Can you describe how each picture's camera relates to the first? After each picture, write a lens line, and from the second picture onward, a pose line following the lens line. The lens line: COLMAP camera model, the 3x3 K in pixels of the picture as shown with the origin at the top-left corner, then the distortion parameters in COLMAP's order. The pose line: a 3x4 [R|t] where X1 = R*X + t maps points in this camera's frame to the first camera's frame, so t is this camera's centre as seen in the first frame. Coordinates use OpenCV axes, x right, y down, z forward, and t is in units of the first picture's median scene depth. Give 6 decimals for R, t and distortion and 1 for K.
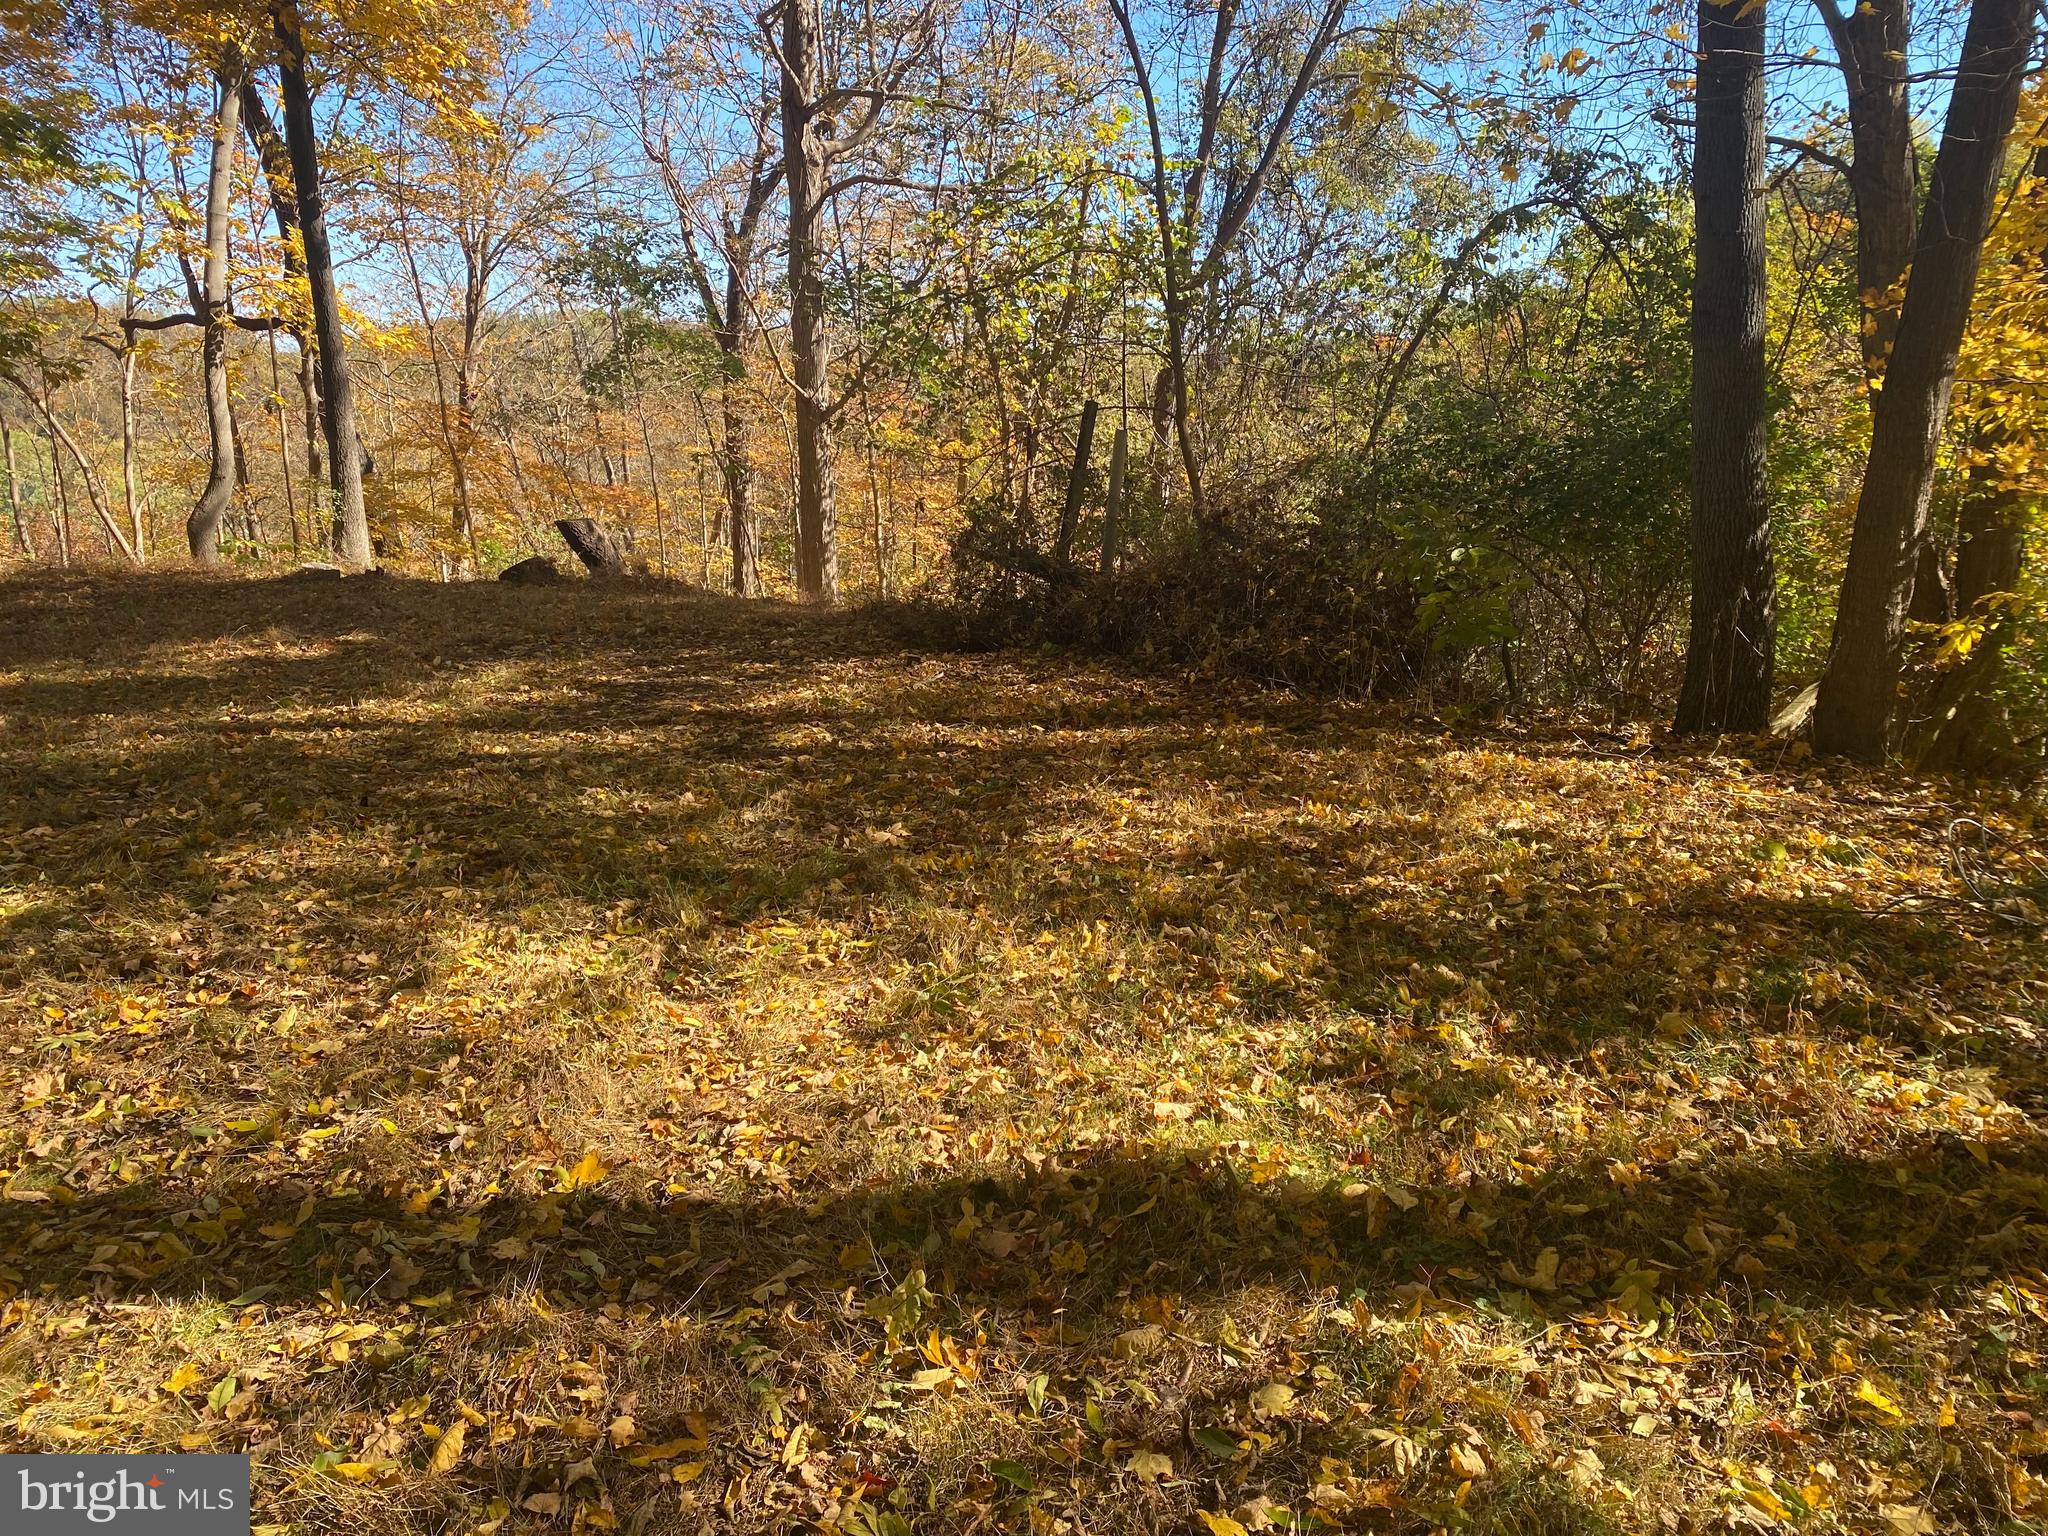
lens RADIAL K [[1565.1, 0, 1025.1], [0, 1565.1, 771.6], [0, 0, 1]] dist [0.027718, -0.010307]
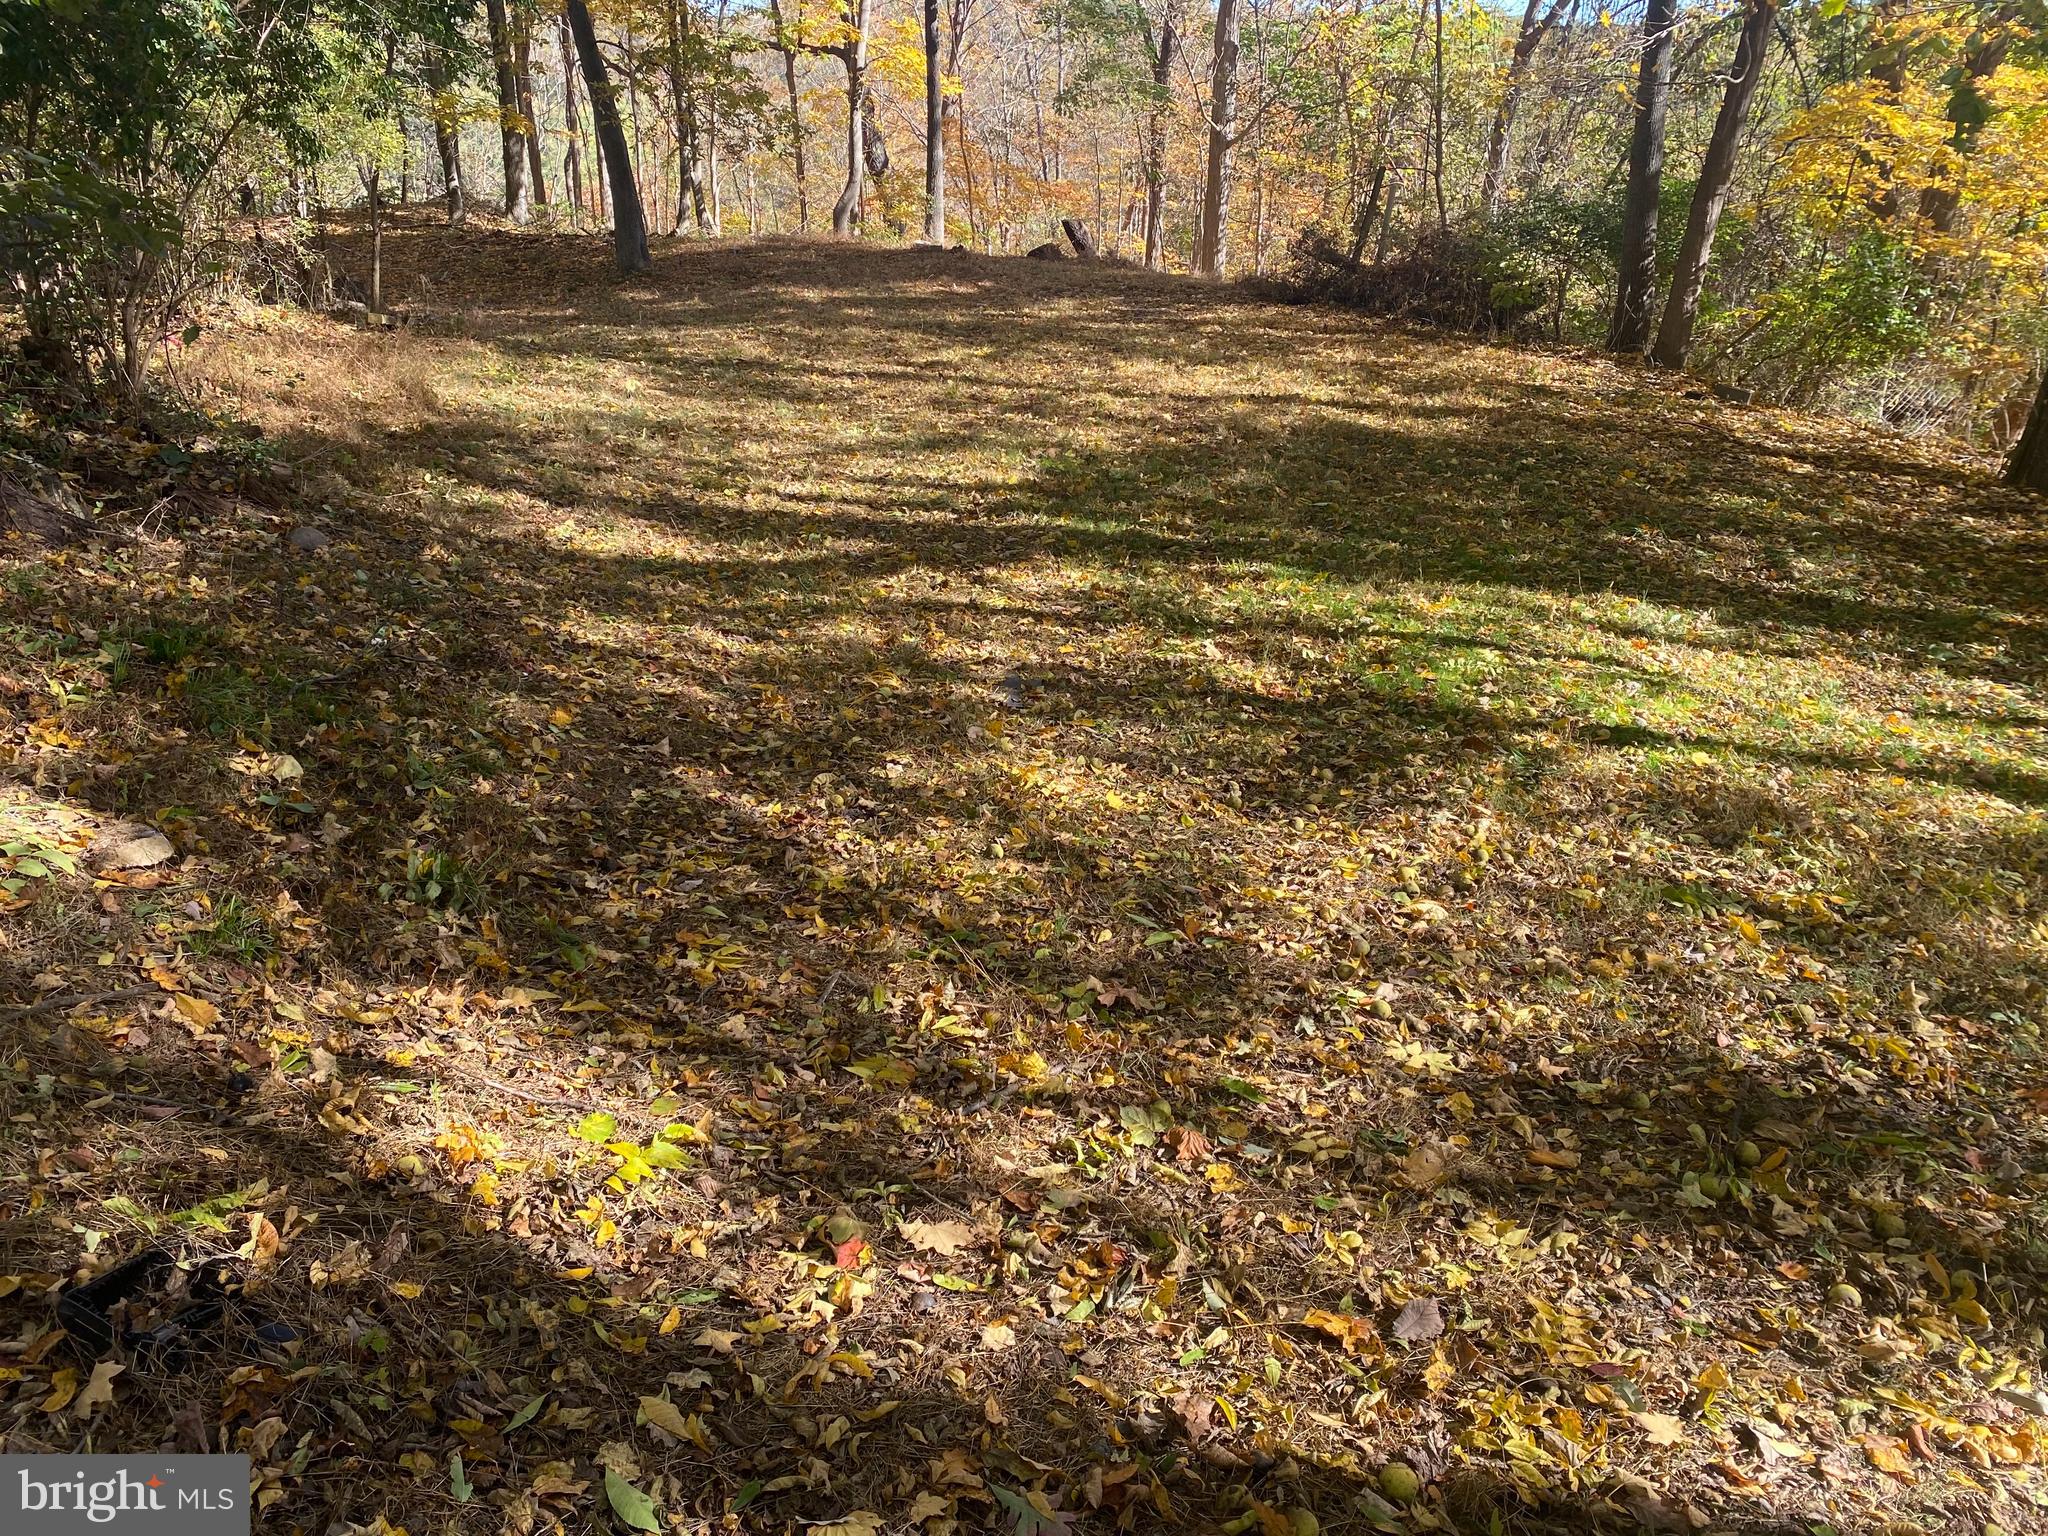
lens RADIAL K [[1565.1, 0, 1022.9], [0, 1565.1, 774.5], [0, 0, 1]] dist [0.027718, -0.010307]
pose [[0.971054, 0.112868, -0.210512, 0.171172], [-0.071112, 0.977959, 0.196313, 0.201300], [0.228030, -0.175660, 0.957677, -1.564544]]
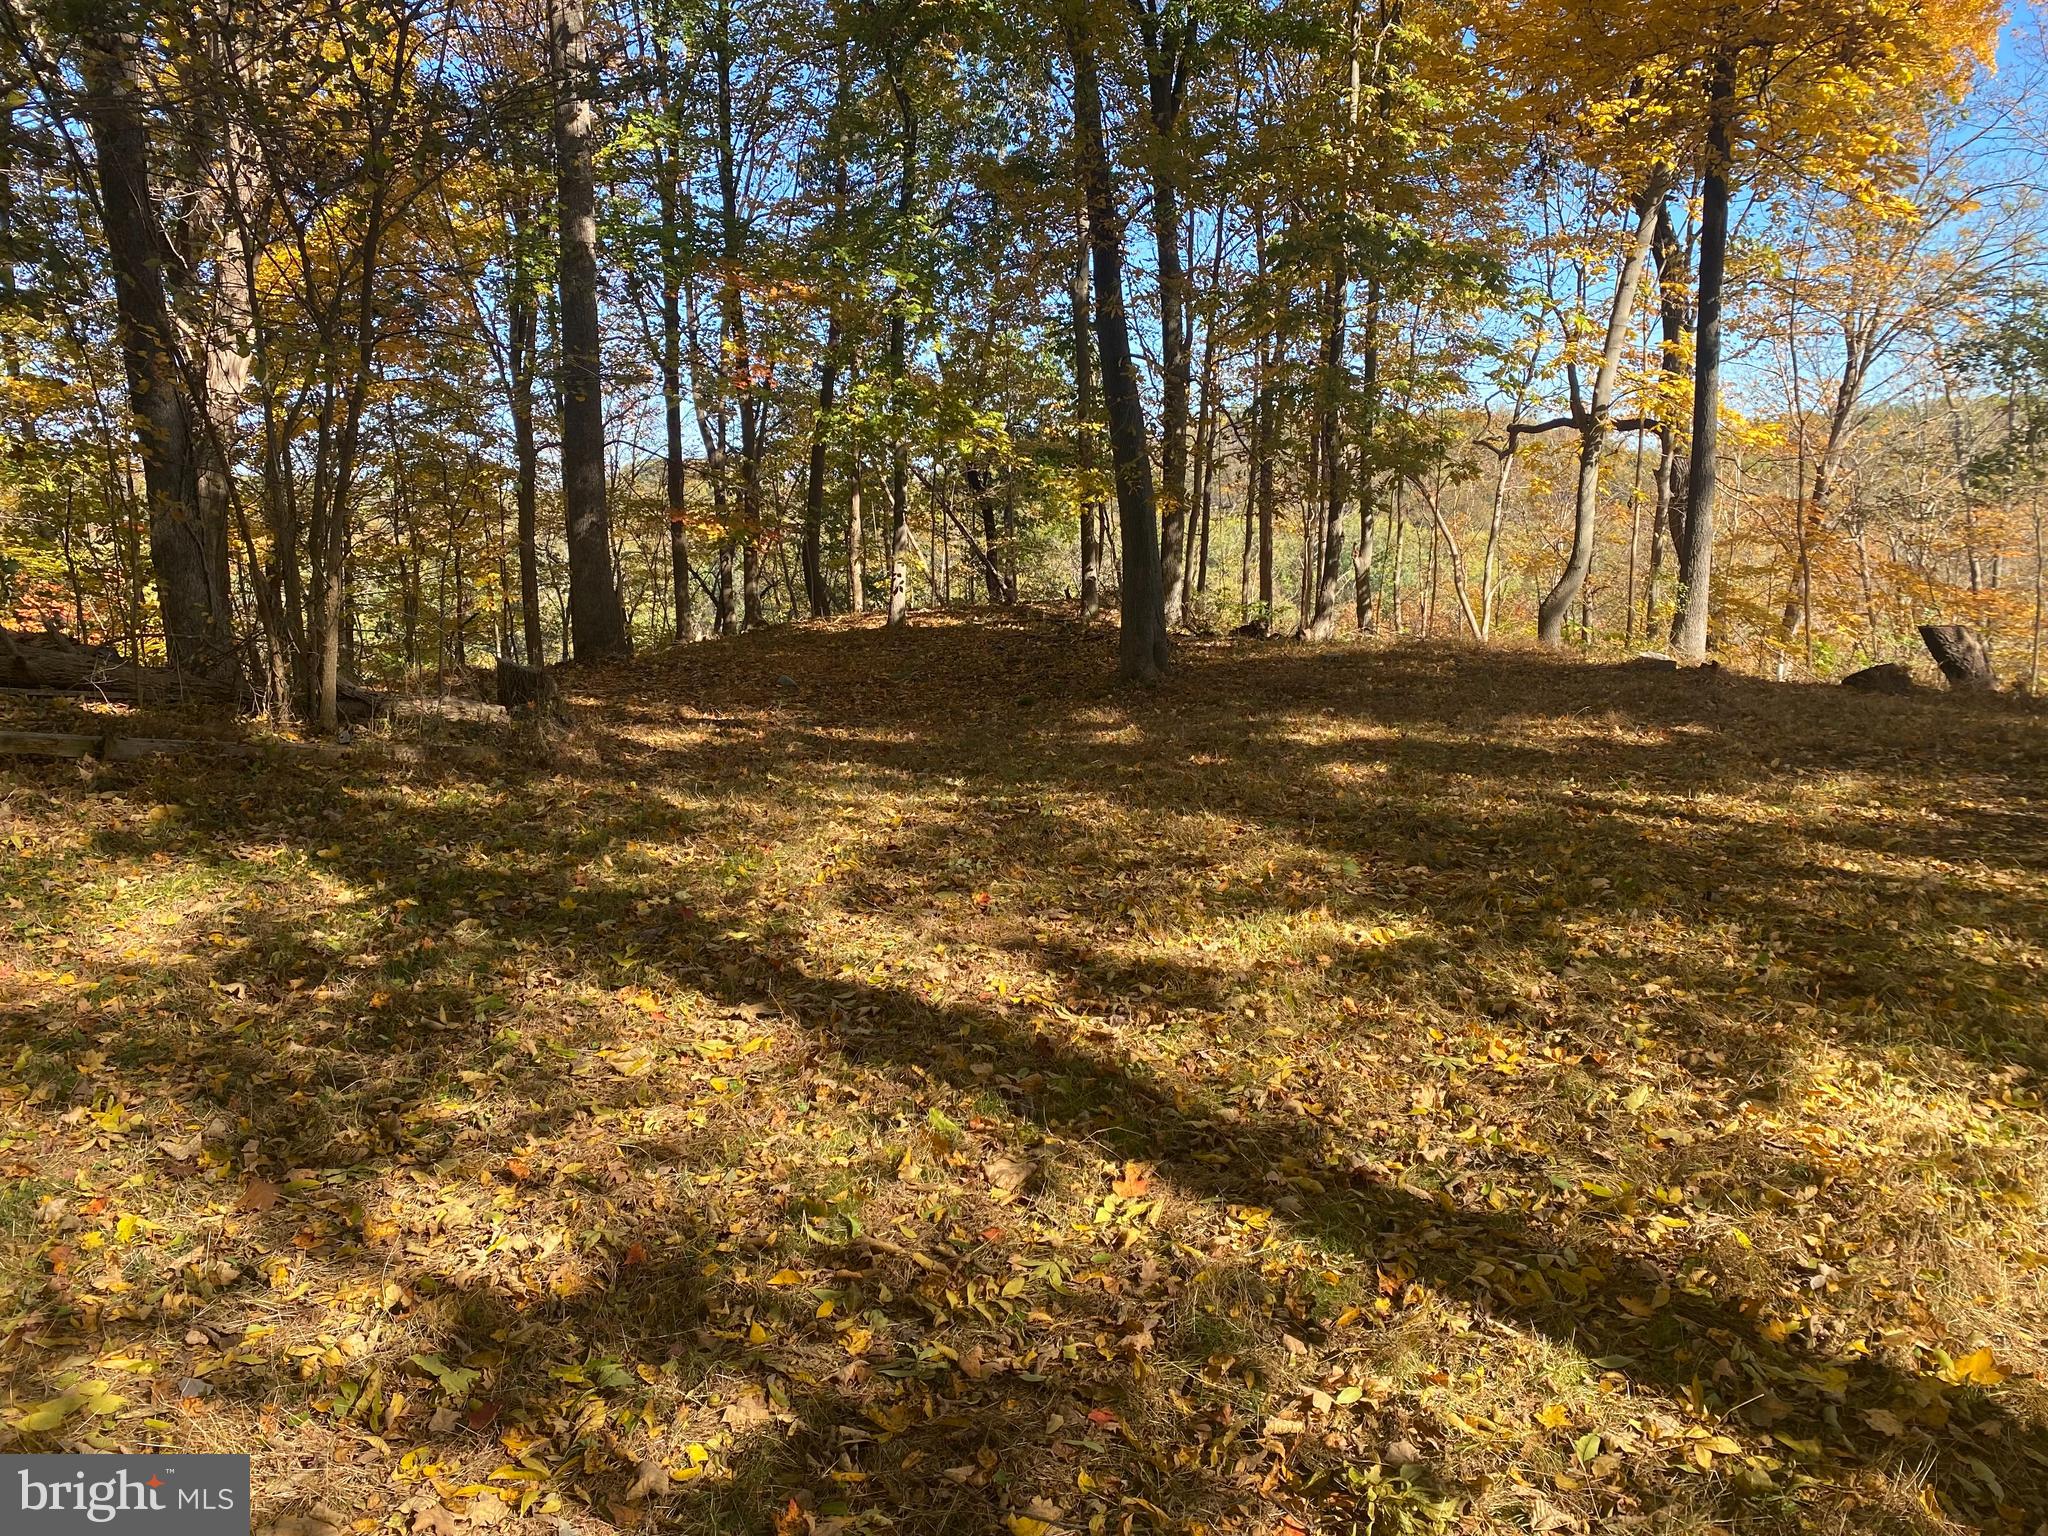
lens RADIAL K [[1565.1, 0, 1026.3], [0, 1565.1, 764.3], [0, 0, 1]] dist [0.027718, -0.010307]
pose [[0.705253, 0.124225, -0.697988, -0.032367], [-0.167518, 0.985850, 0.006196, 0.002323], [0.688881, 0.112556, 0.716083, -0.014076]]
